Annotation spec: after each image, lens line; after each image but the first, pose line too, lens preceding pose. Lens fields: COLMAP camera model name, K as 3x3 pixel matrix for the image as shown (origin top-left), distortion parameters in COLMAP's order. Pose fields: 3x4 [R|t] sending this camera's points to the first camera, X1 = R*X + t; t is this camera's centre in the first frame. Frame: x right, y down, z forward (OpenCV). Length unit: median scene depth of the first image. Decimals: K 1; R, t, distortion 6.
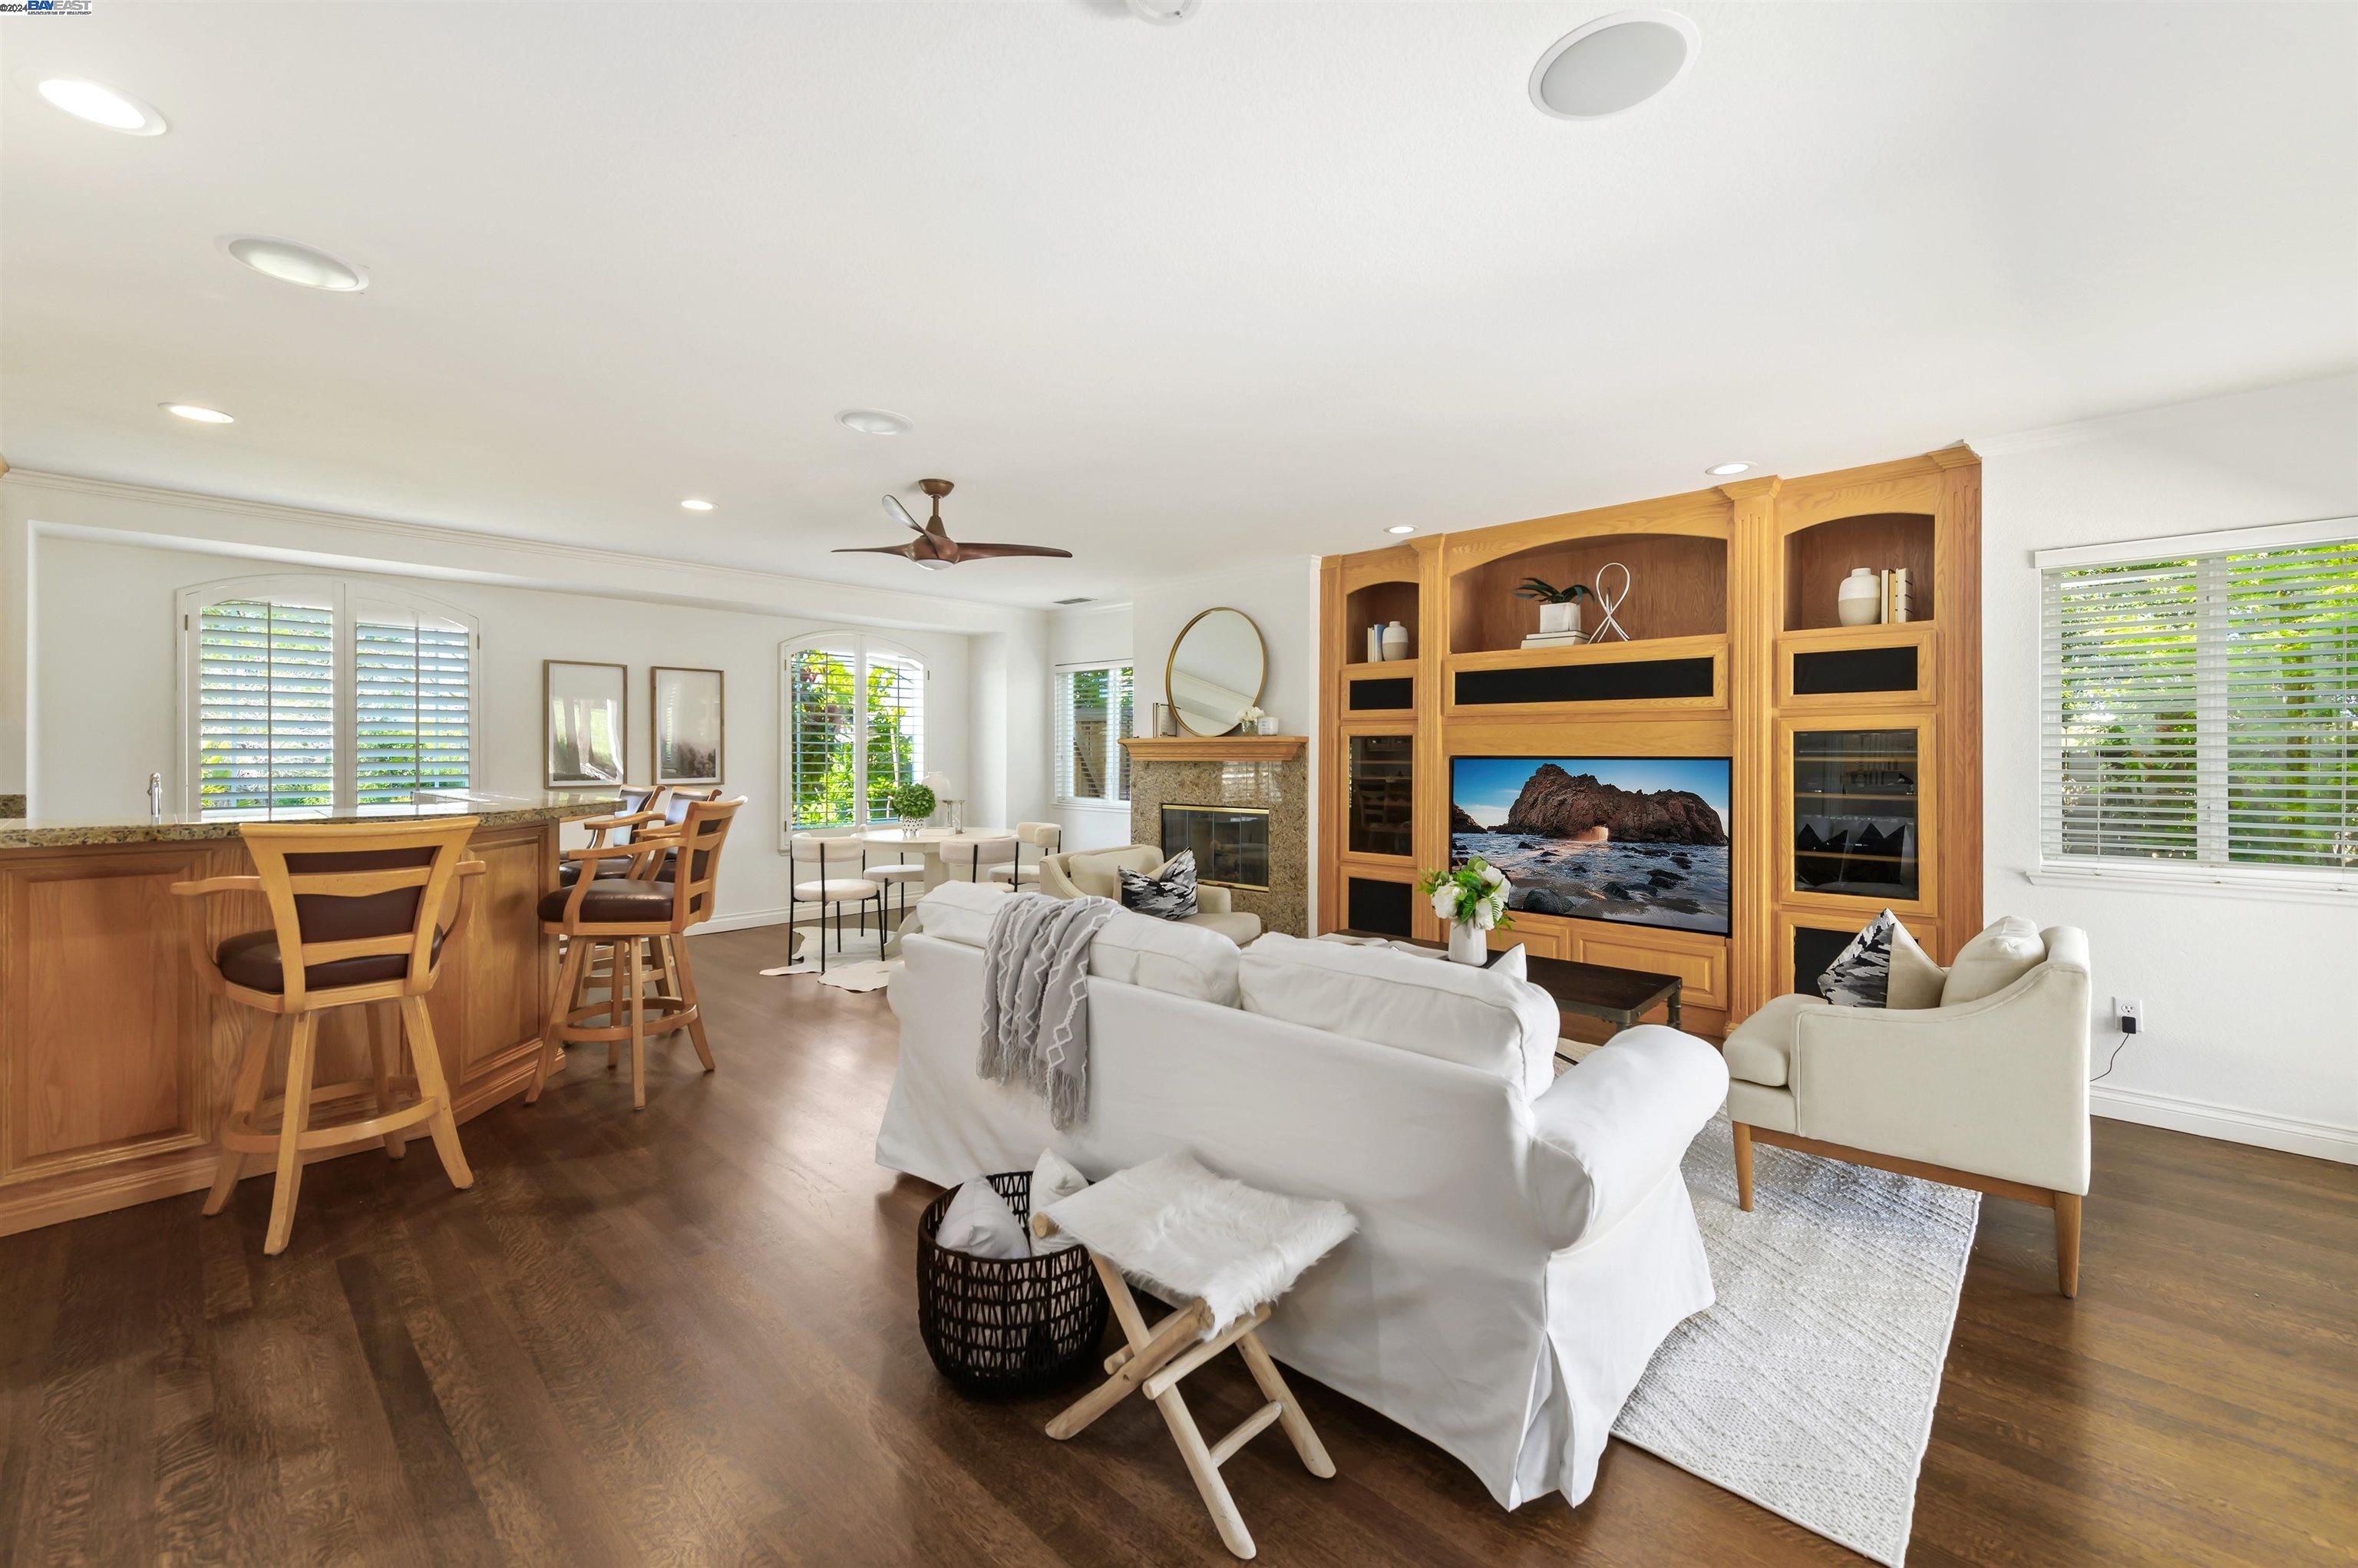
lens RADIAL K [[952.5, 0, 1211.4], [0, 952.5, 746.3], [0, 0, 1]] dist [0.015701, -0.000191]
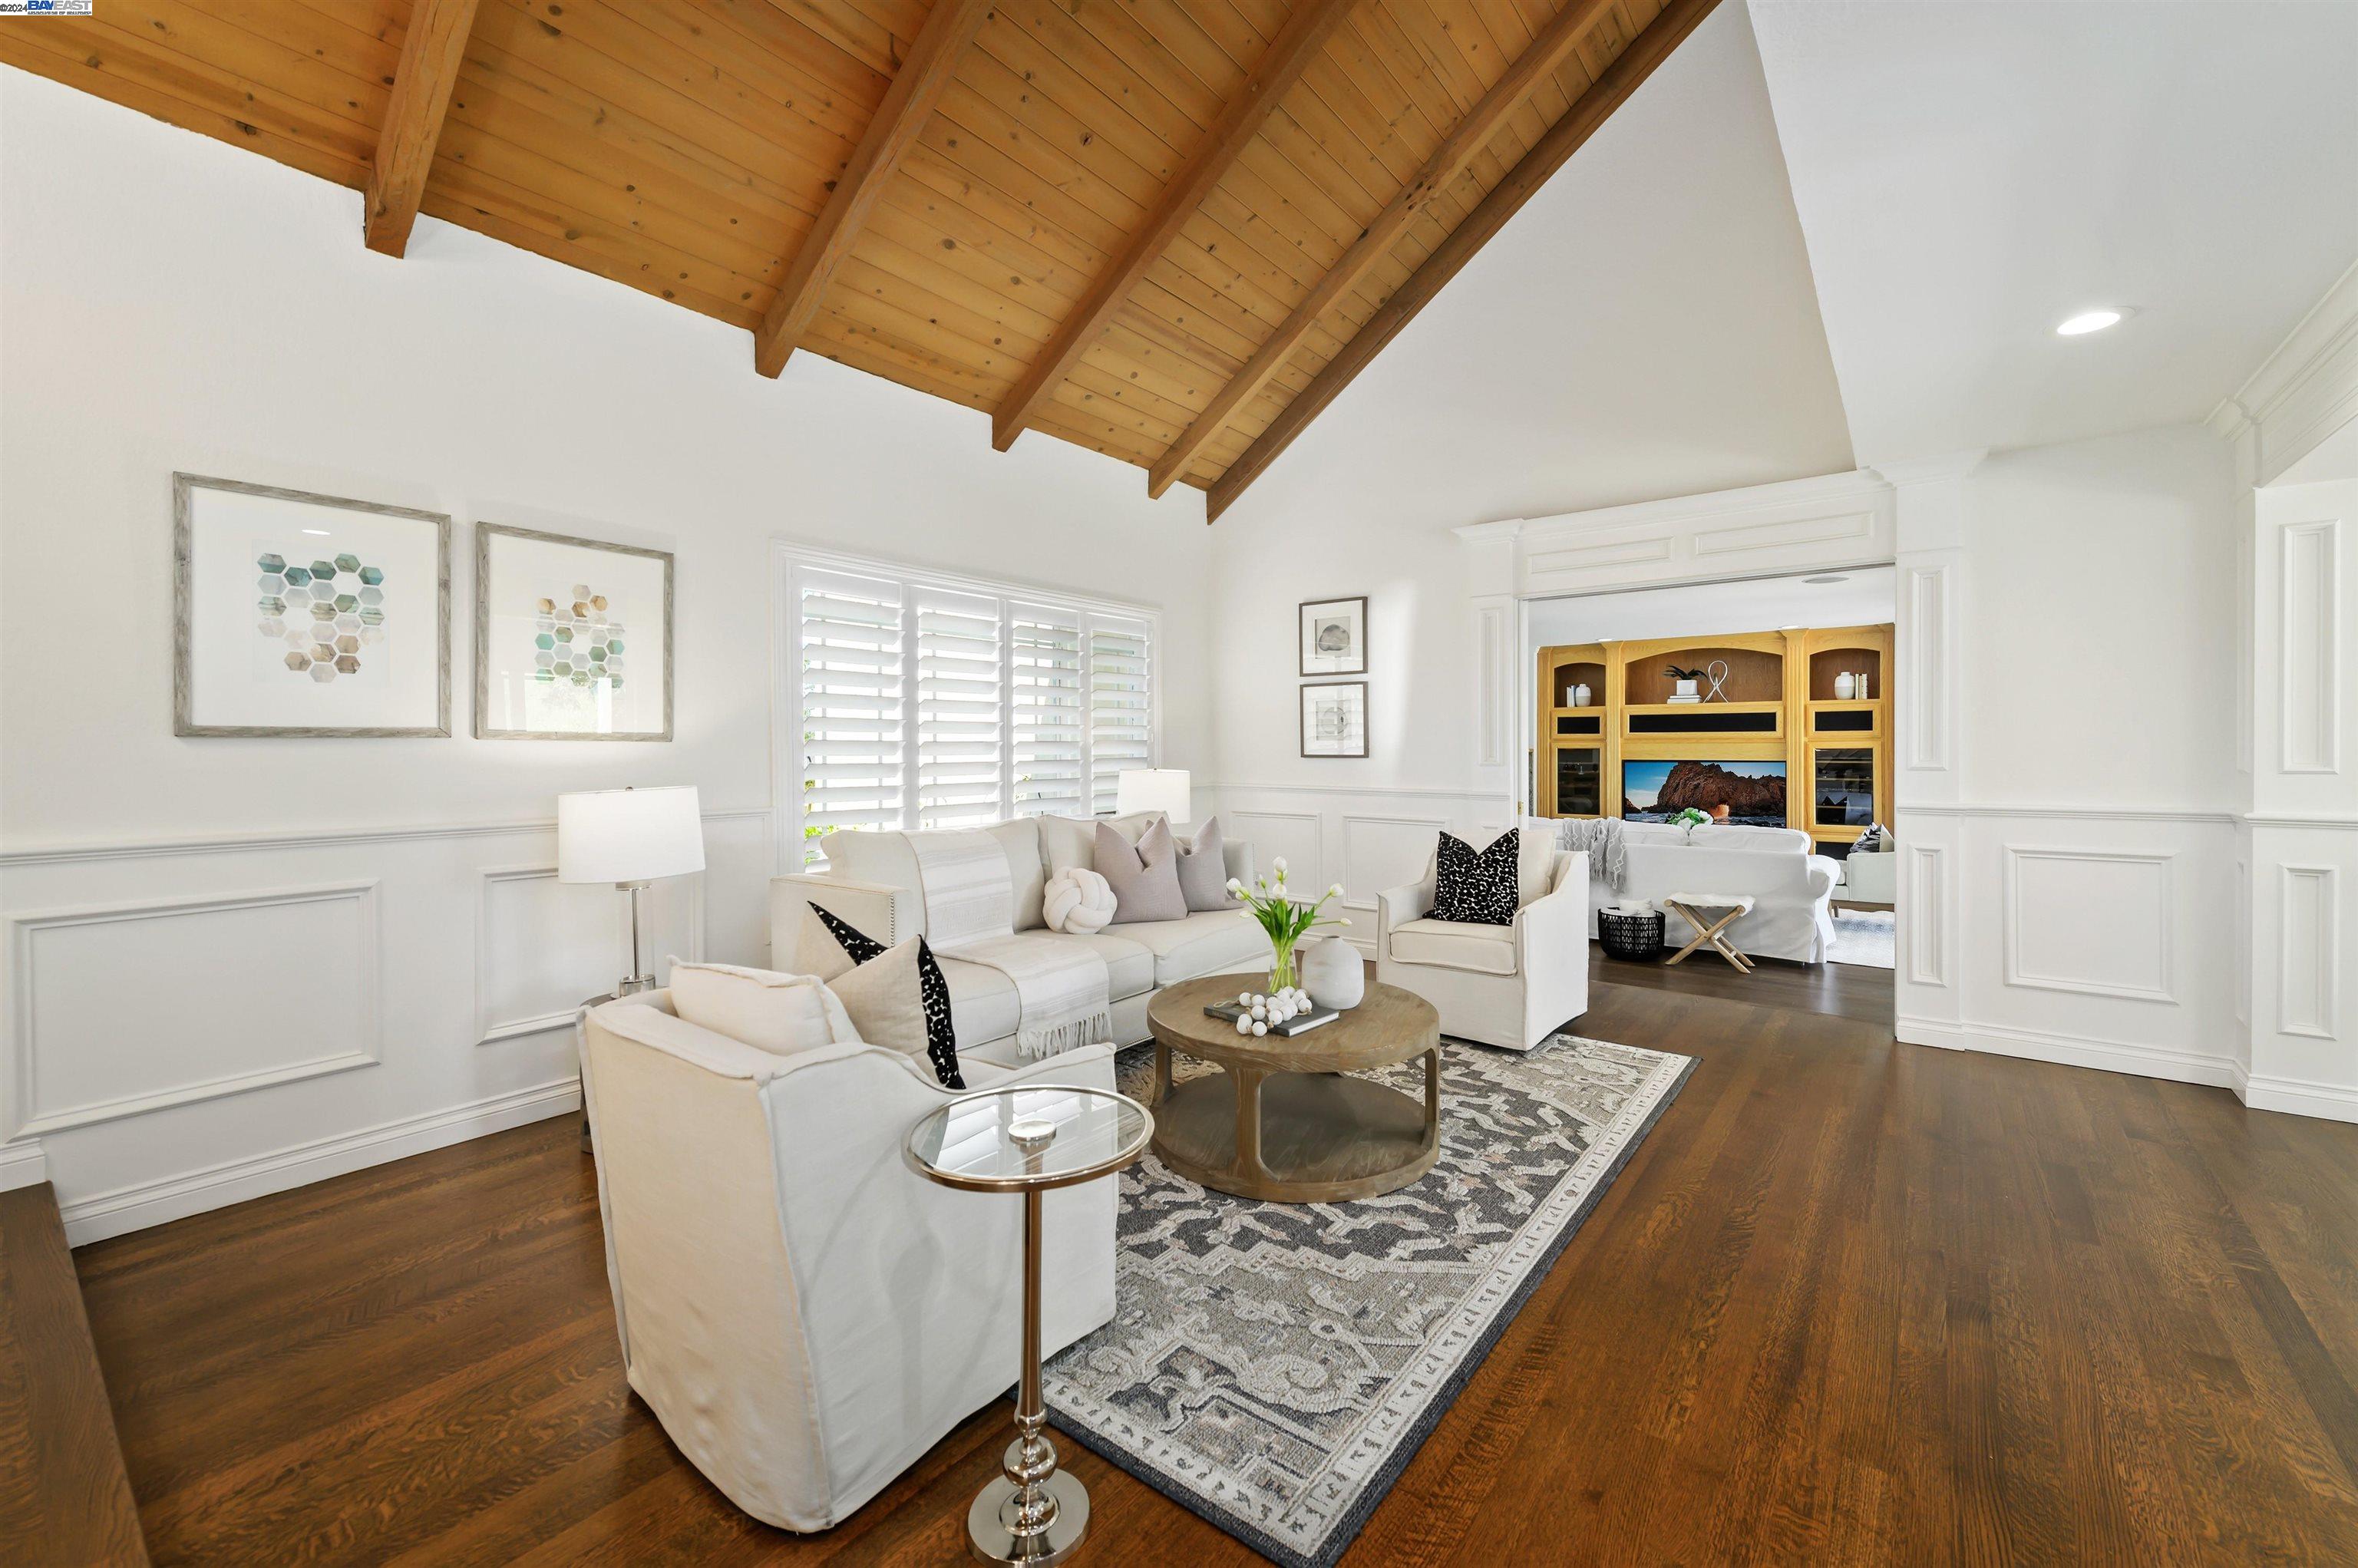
lens RADIAL K [[952.5, 0, 1208.4], [0, 952.5, 749.1], [0, 0, 1]] dist [0.015701, -0.000191]
pose [[0.995018, -0.002309, 0.099671, -0.819313], [0.001690, 0.999979, 0.006301, -0.026396], [-0.099683, -0.006101, 0.995001, -0.851153]]
